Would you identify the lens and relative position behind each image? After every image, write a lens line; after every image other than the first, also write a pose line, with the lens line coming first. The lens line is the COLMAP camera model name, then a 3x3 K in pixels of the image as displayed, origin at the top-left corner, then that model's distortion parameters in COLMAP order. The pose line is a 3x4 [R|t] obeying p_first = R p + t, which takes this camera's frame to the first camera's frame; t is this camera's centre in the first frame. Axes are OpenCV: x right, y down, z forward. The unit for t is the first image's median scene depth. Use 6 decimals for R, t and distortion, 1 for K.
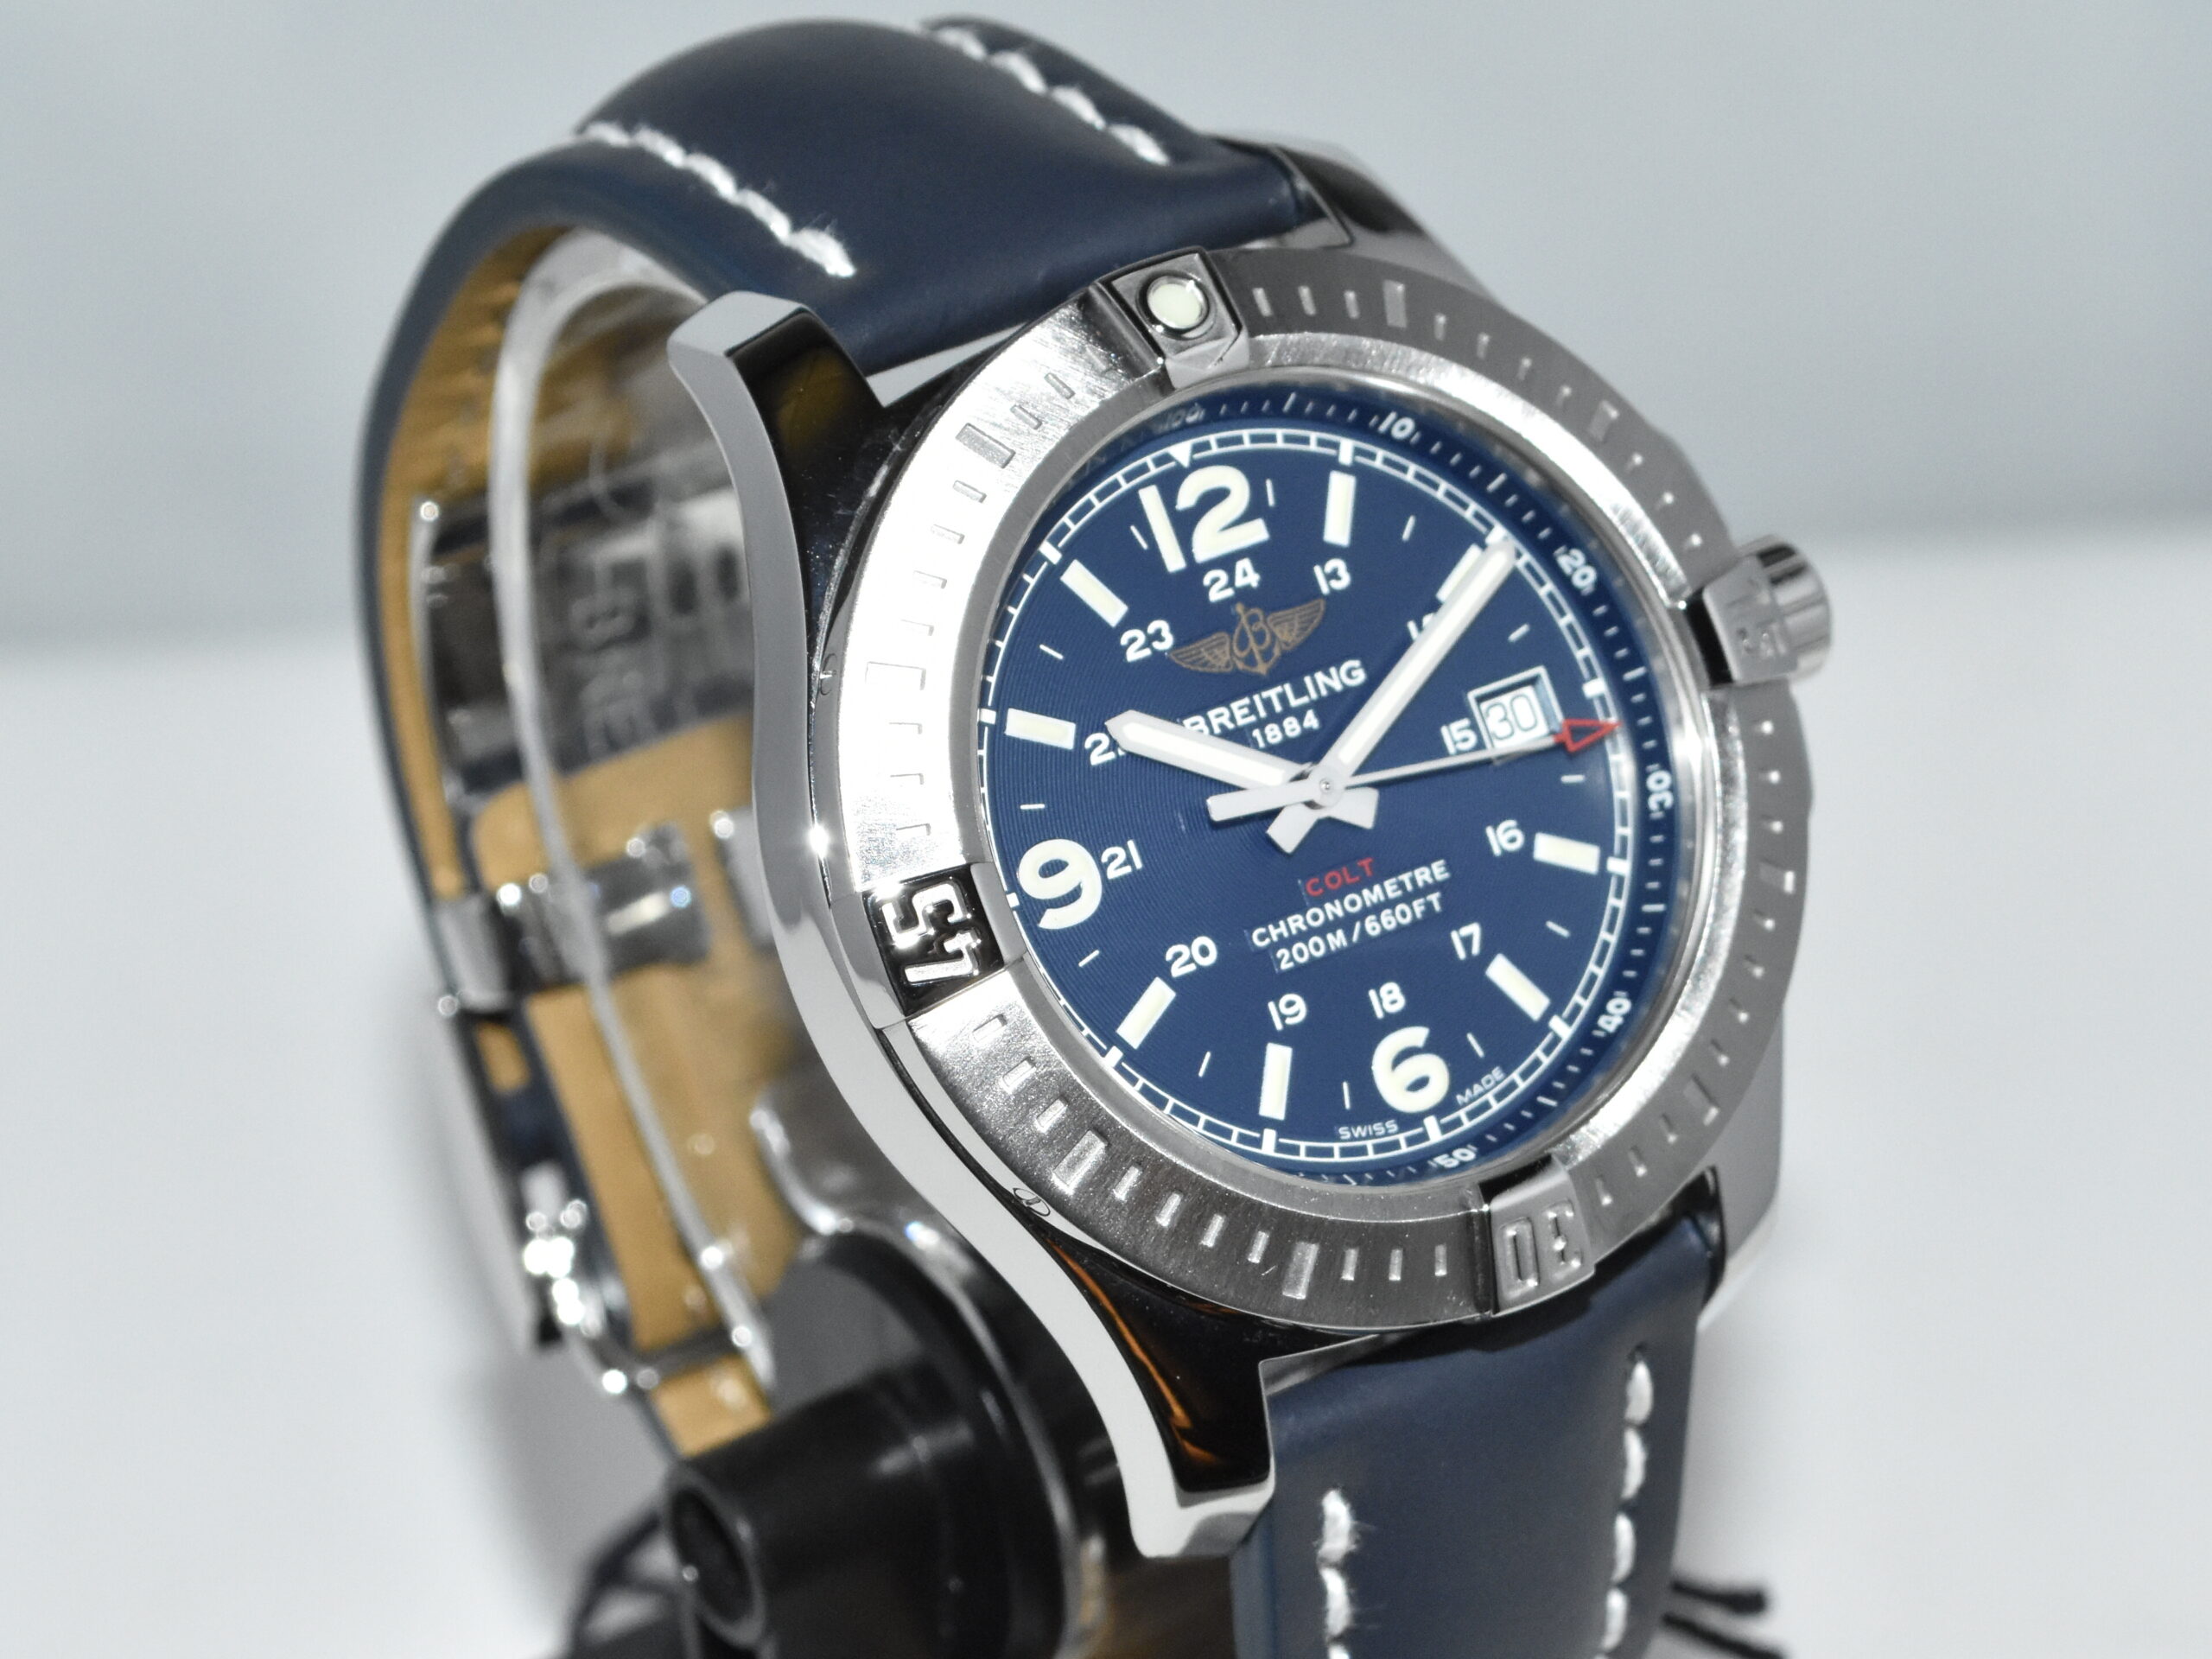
lens RADIAL K [[6652.4, 0, 1109.8], [0, 6652.4, 834.4], [0, 0, 1]] dist [0.084449, 0.000000]
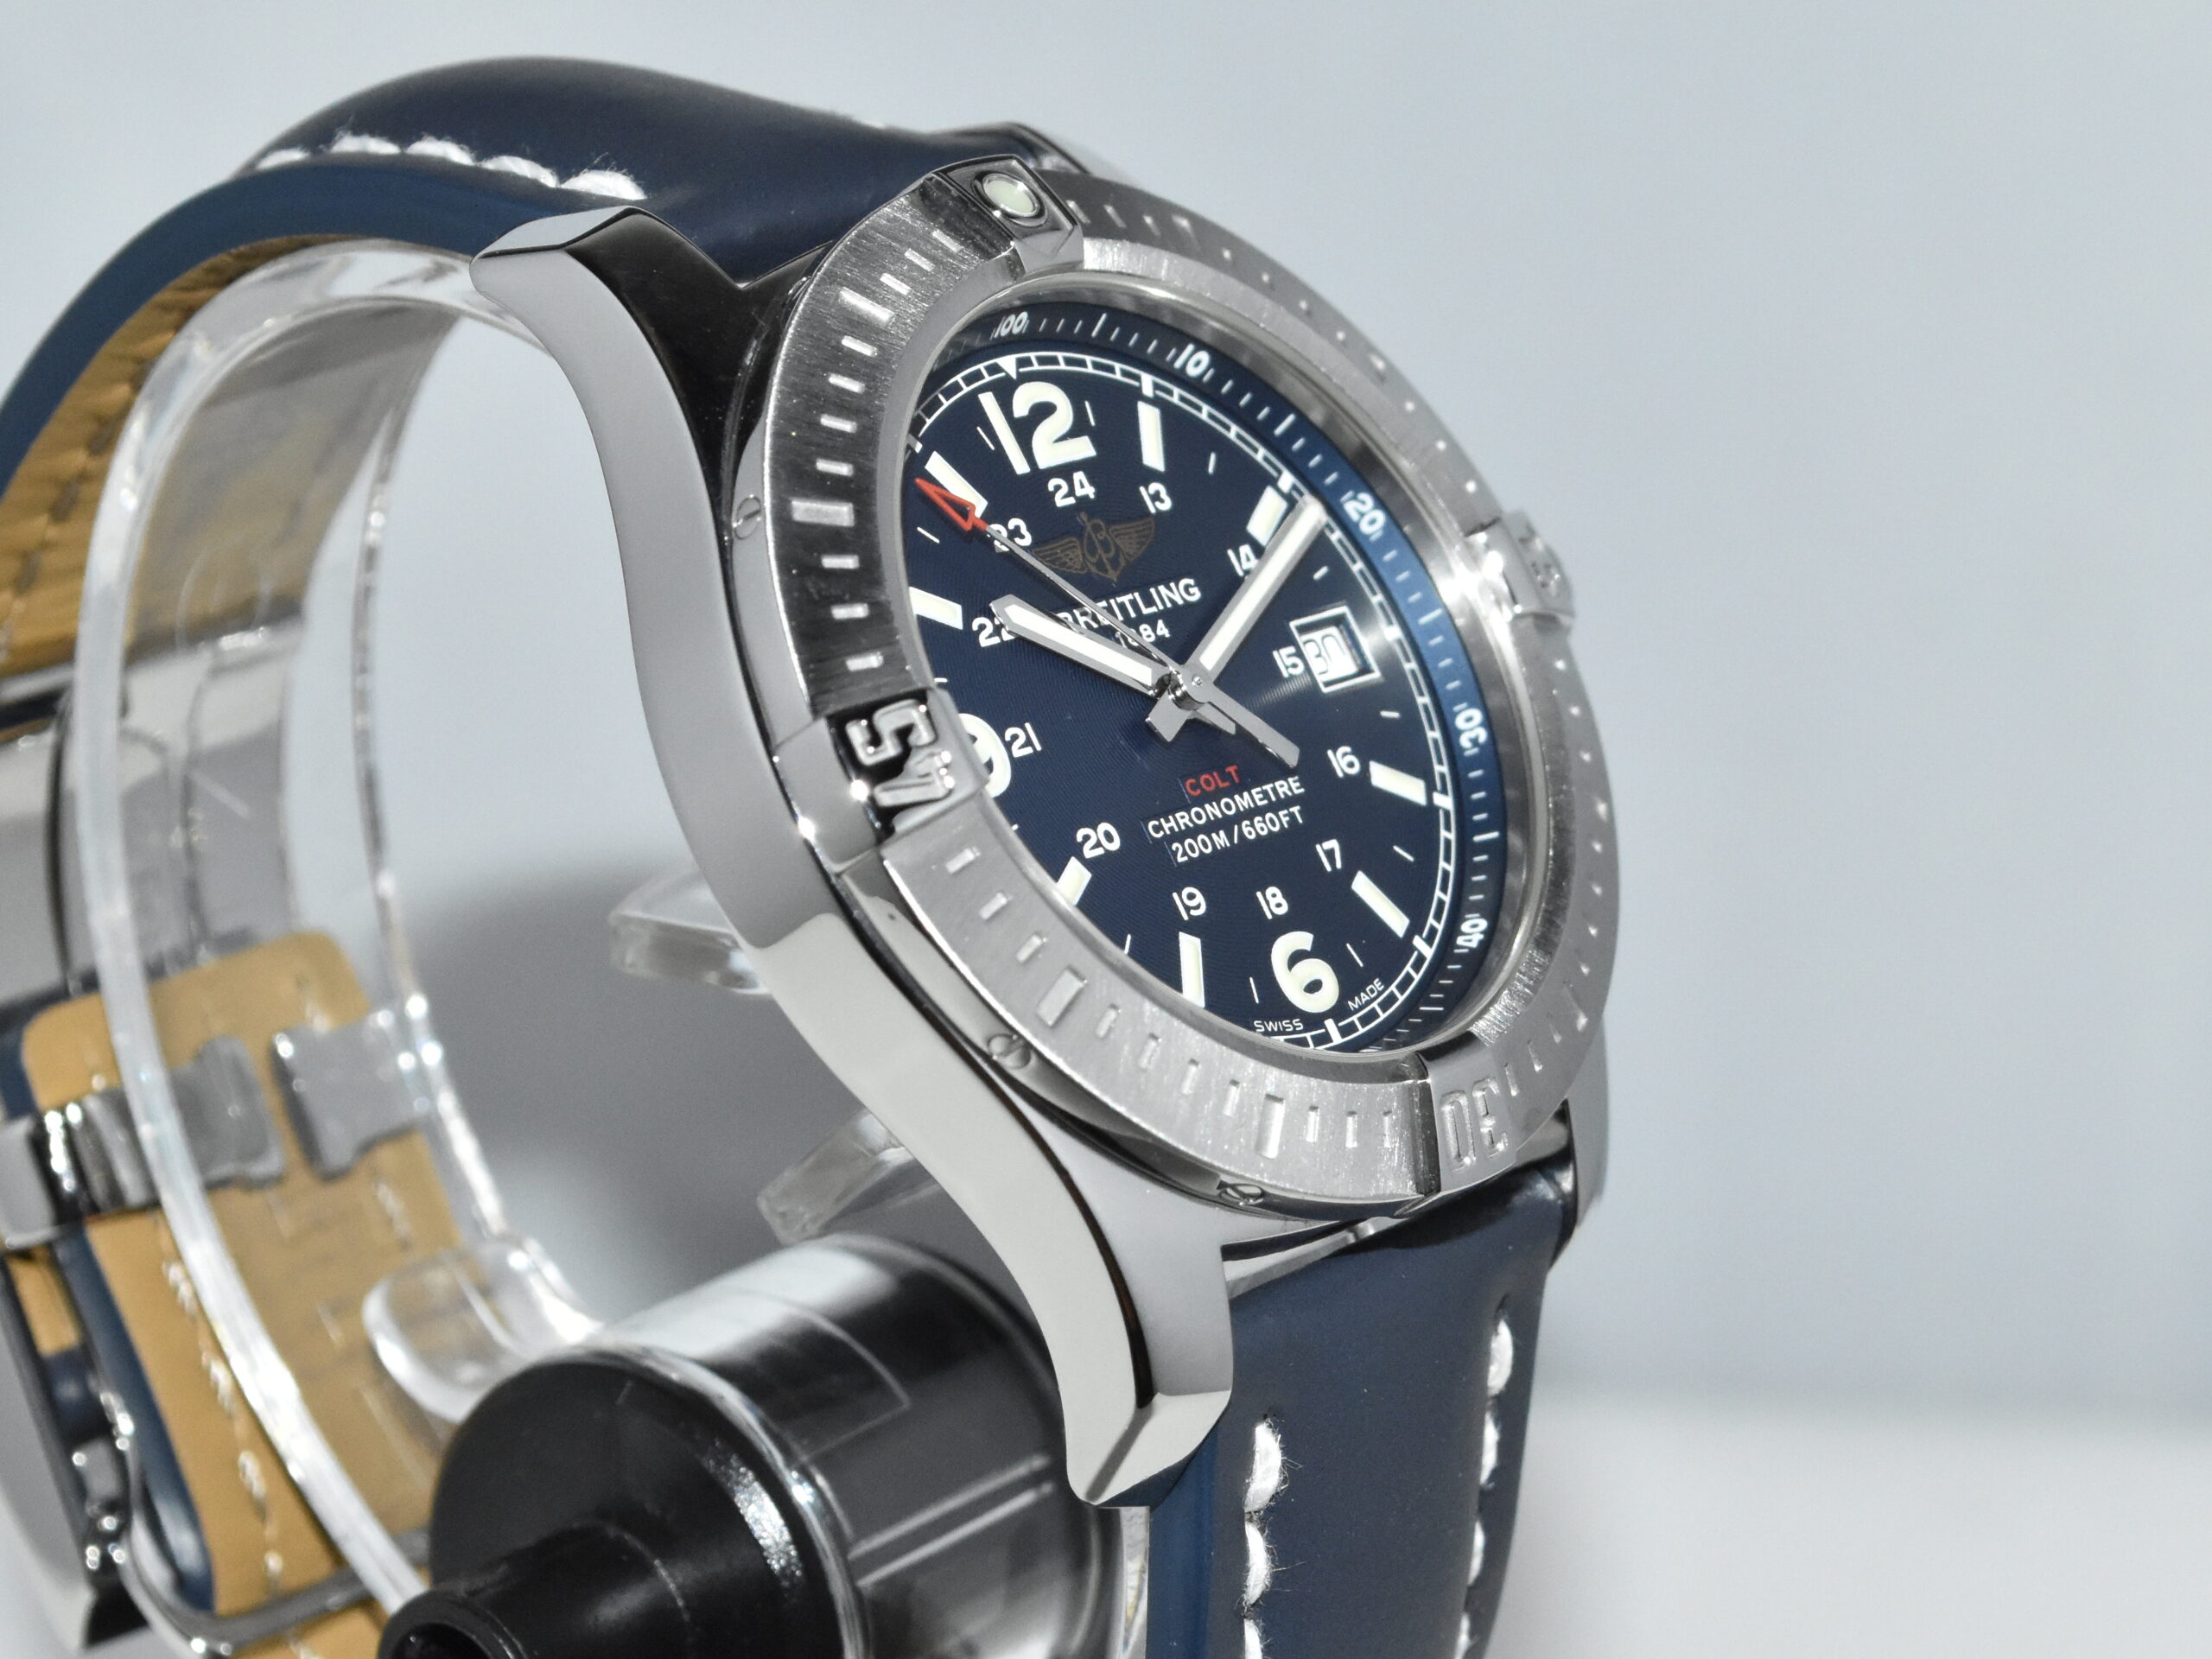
lens RADIAL K [[6652.4, 0, 1114.1], [0, 6652.4, 832.7], [0, 0, 1]] dist [0.084449, 0.000000]
pose [[0.947612, -0.023329, 0.318572, -0.285051], [0.105716, 0.964030, -0.243864, 0.246341], [-0.301424, 0.264767, 0.915993, 0.124549]]
